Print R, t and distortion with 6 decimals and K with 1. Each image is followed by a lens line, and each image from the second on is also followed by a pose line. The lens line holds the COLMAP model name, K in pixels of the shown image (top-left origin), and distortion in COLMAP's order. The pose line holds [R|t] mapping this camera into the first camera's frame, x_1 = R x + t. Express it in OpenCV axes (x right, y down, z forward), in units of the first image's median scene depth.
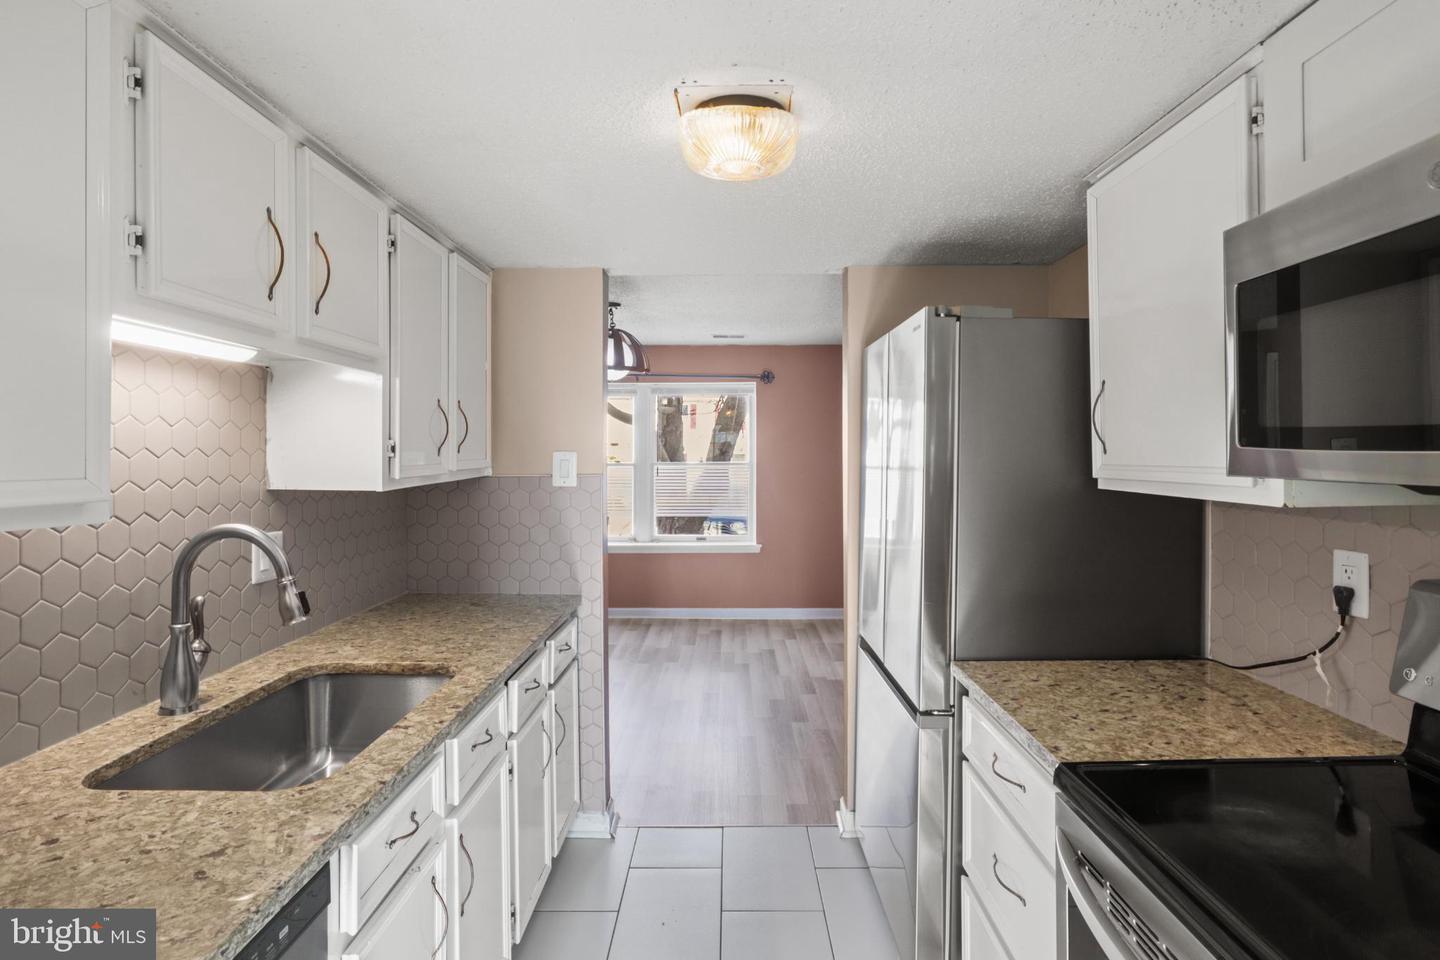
lens RADIAL K [[746.3, 0, 730.7], [0, 746.3, 463.4], [0, 0, 1]] dist [-0.021609, 0.014998]
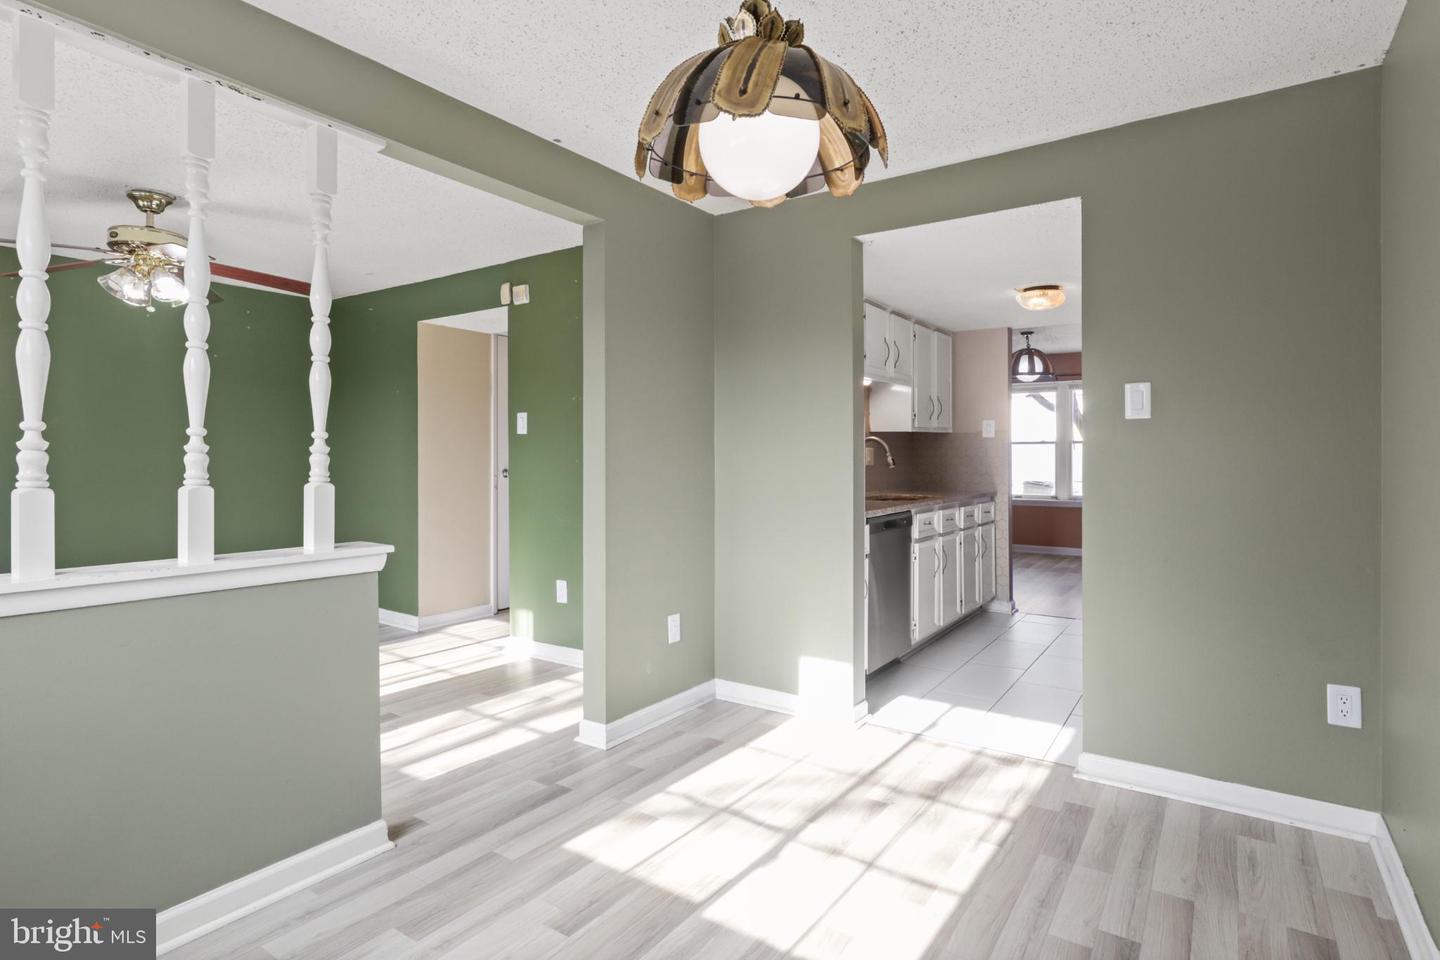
lens RADIAL K [[746.3, 0, 721.0], [0, 746.3, 454.0], [0, 0, 1]] dist [-0.021609, 0.014998]
pose [[0.822172, -0.004216, -0.569224, 0.436548], [-0.004932, 0.999882, -0.014529, 0.145034], [0.569218, 0.014753, 0.822054, -1.416248]]
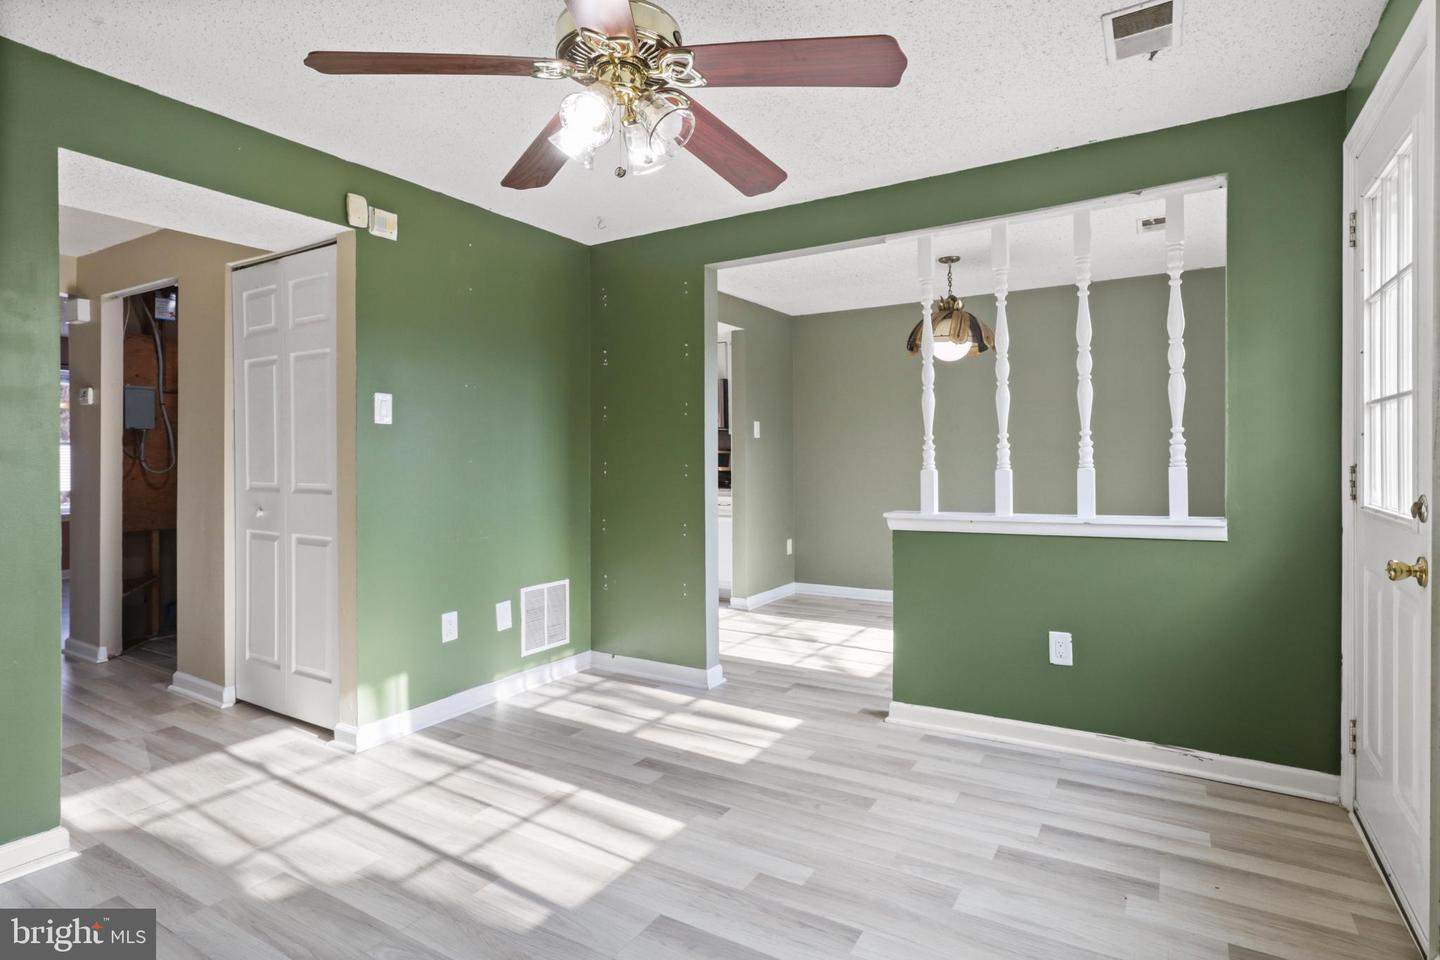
lens RADIAL K [[746.3, 0, 720.9], [0, 746.3, 446.3], [0, 0, 1]] dist [-0.021609, 0.014998]
pose [[0.527301, 0.006695, 0.849652, -2.144908], [0.018809, 0.999632, -0.019549, 0.146238], [-0.849470, 0.026289, 0.526981, -1.341578]]
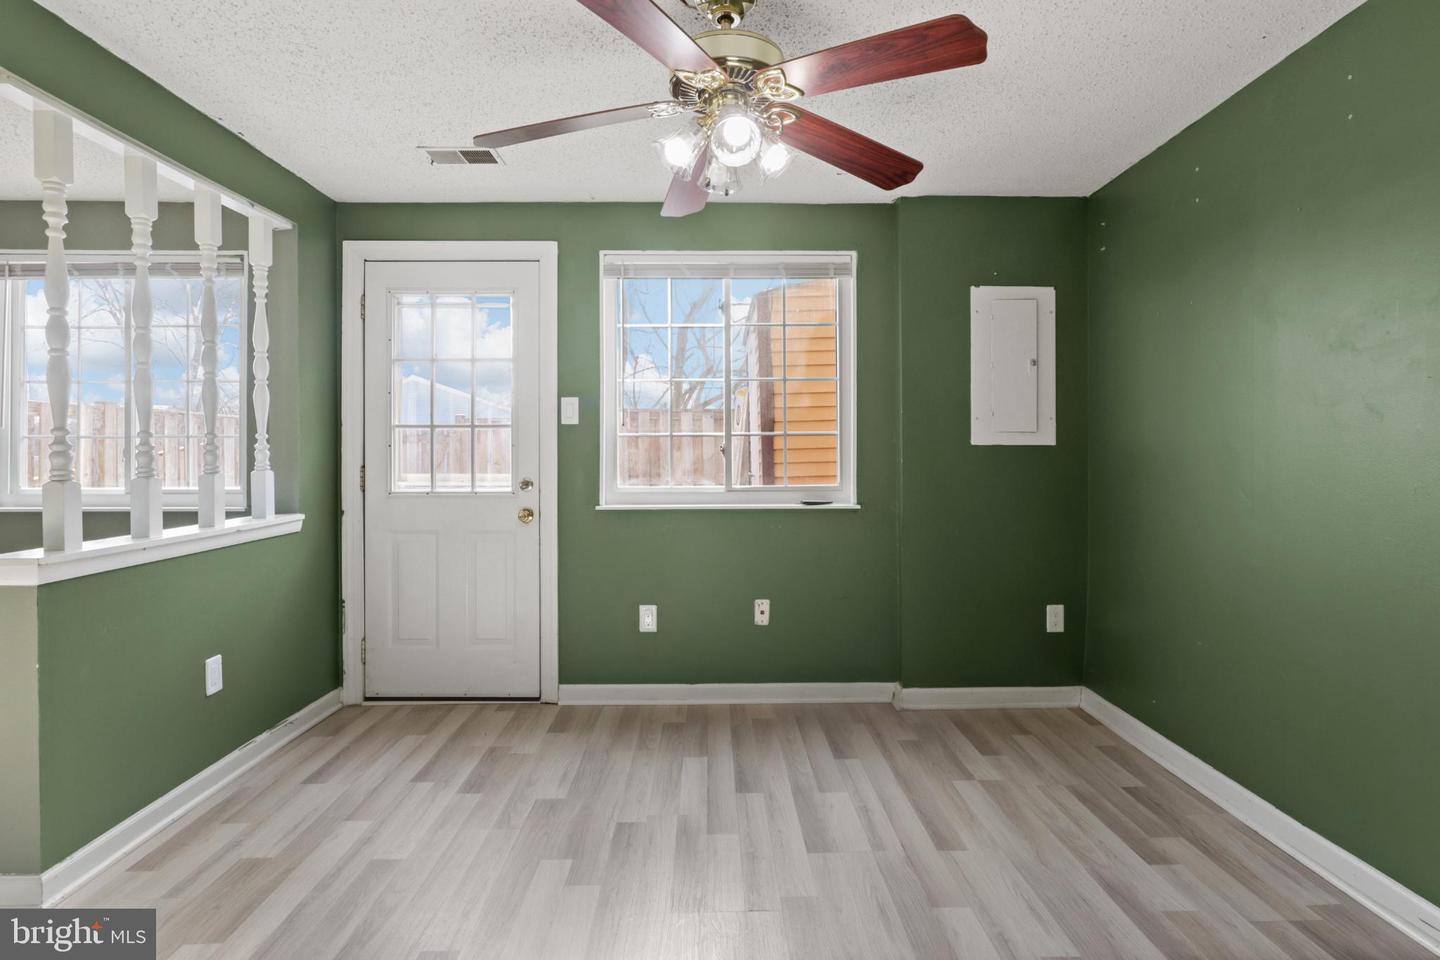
lens RADIAL K [[746.3, 0, 721.5], [0, 746.3, 456.5], [0, 0, 1]] dist [-0.021609, 0.014998]
pose [[-0.999744, 0.008685, -0.020903, -1.451011], [0.008519, 0.999932, 0.008014, 0.141496], [0.020972, 0.007834, -0.999749, 0.113249]]
